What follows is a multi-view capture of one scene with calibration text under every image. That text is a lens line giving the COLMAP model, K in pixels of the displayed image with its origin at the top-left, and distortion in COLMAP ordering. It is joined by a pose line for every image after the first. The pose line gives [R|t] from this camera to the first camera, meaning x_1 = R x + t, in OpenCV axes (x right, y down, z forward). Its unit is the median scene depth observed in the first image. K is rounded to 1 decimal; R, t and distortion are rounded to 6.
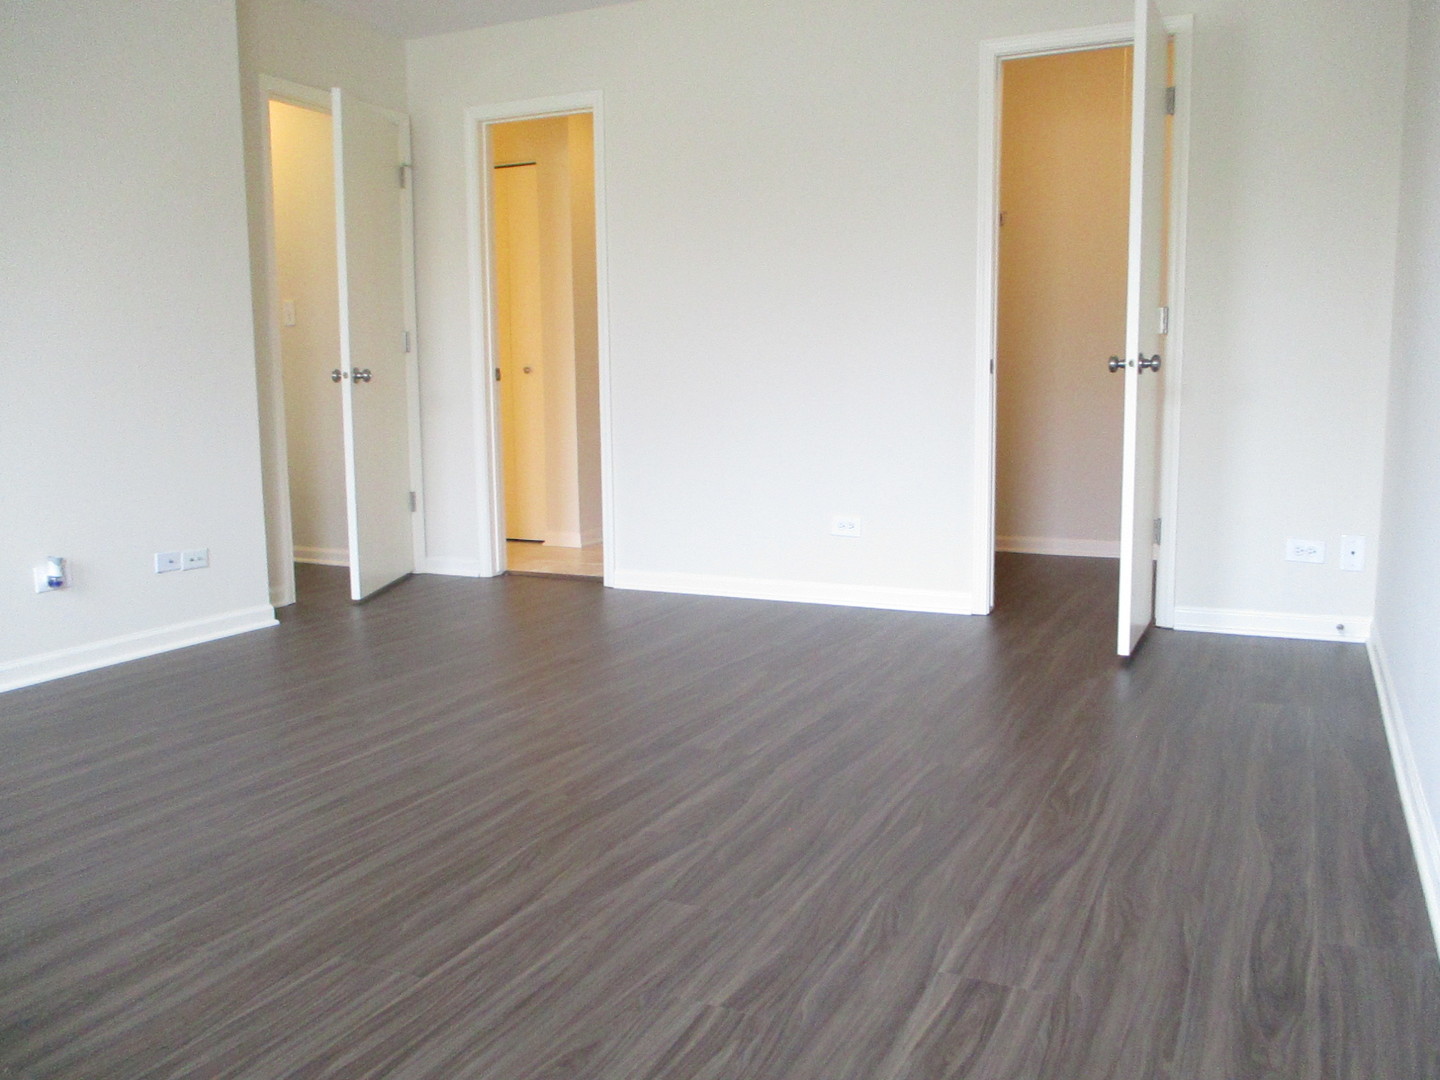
lens RADIAL K [[1212.4, 0, 721.5], [0, 1212.4, 528.9], [0, 0, 1]] dist [-0.023831, 0.007306]
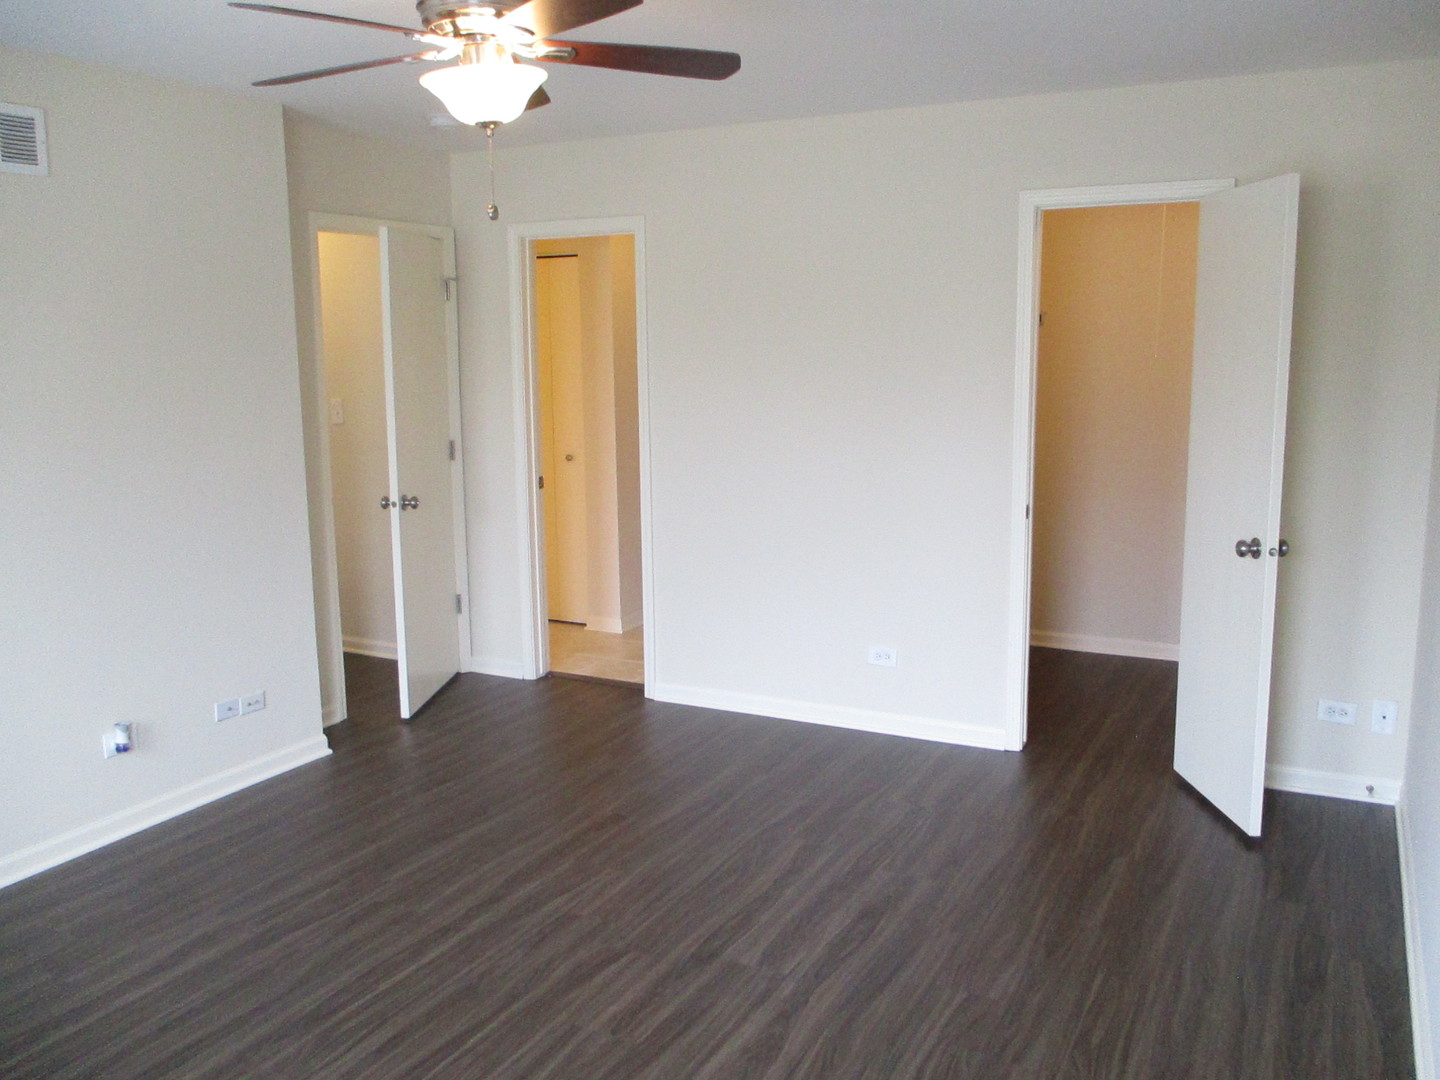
lens RADIAL K [[1212.4, 0, 721.5], [0, 1212.4, 528.9], [0, 0, 1]] dist [-0.023831, 0.007306]
pose [[0.999500, 0.004981, -0.031228, -0.000861], [-0.003990, 0.999489, 0.031718, -0.134873], [0.031370, -0.031578, 0.999009, -0.017560]]
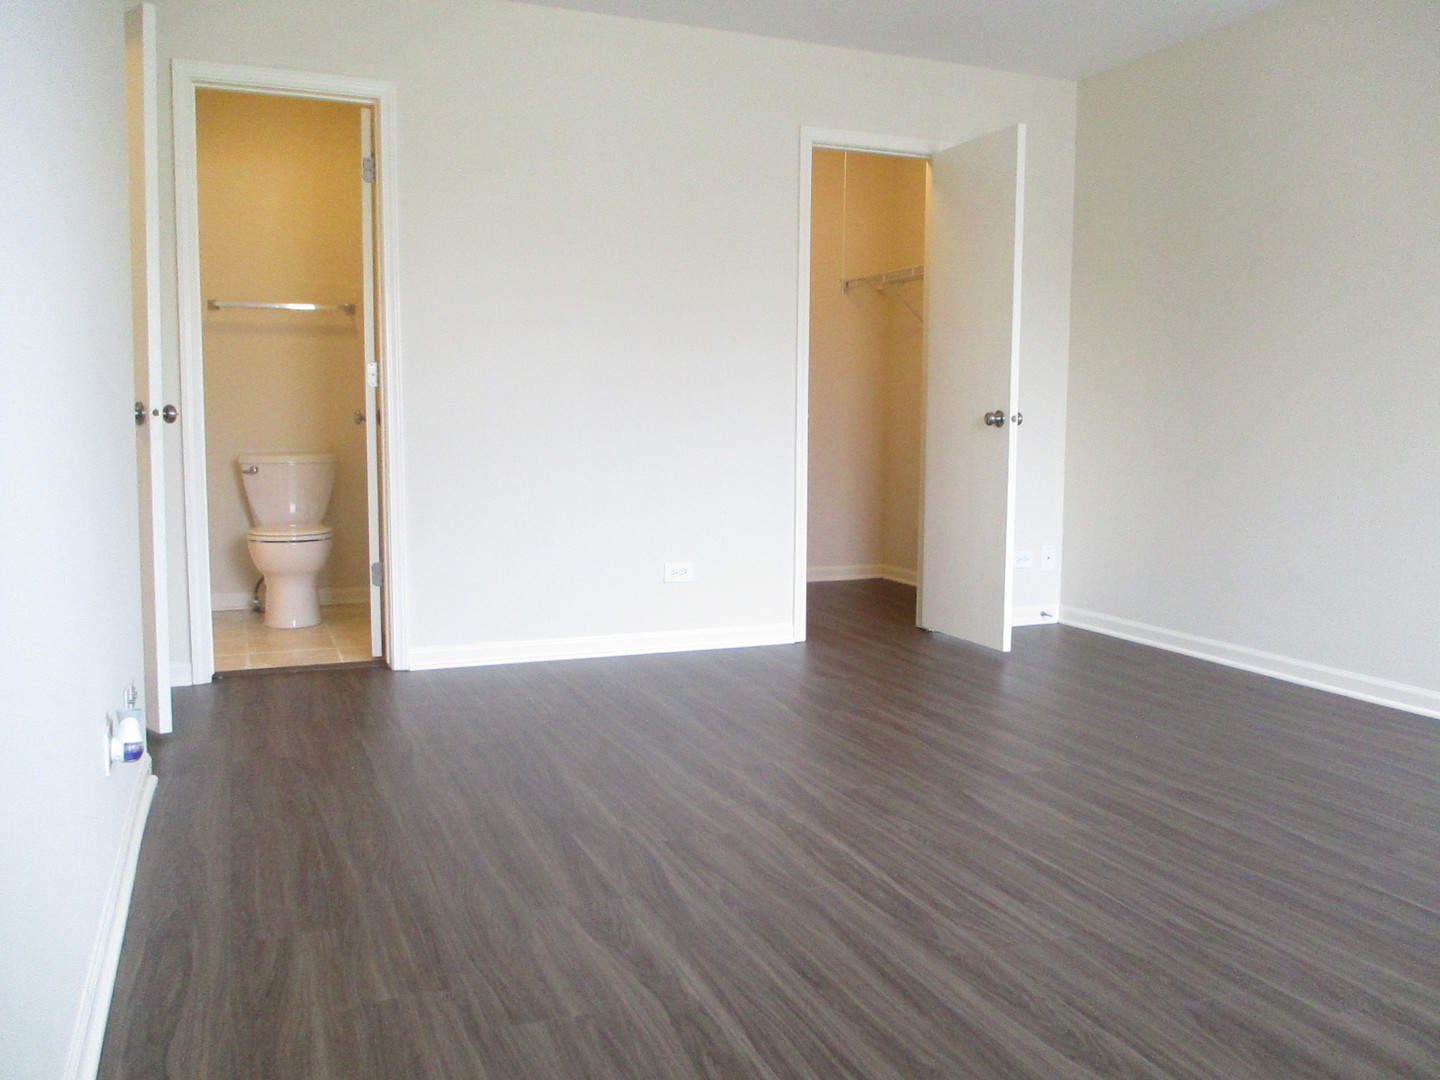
lens RADIAL K [[1212.4, 0, 721.5], [0, 1212.4, 528.9], [0, 0, 1]] dist [-0.023831, 0.007306]
pose [[0.669045, -0.050163, 0.741527, -0.593000], [0.077285, 0.997006, -0.002284, -0.031767], [-0.739192, 0.058837, 0.670919, 0.280497]]
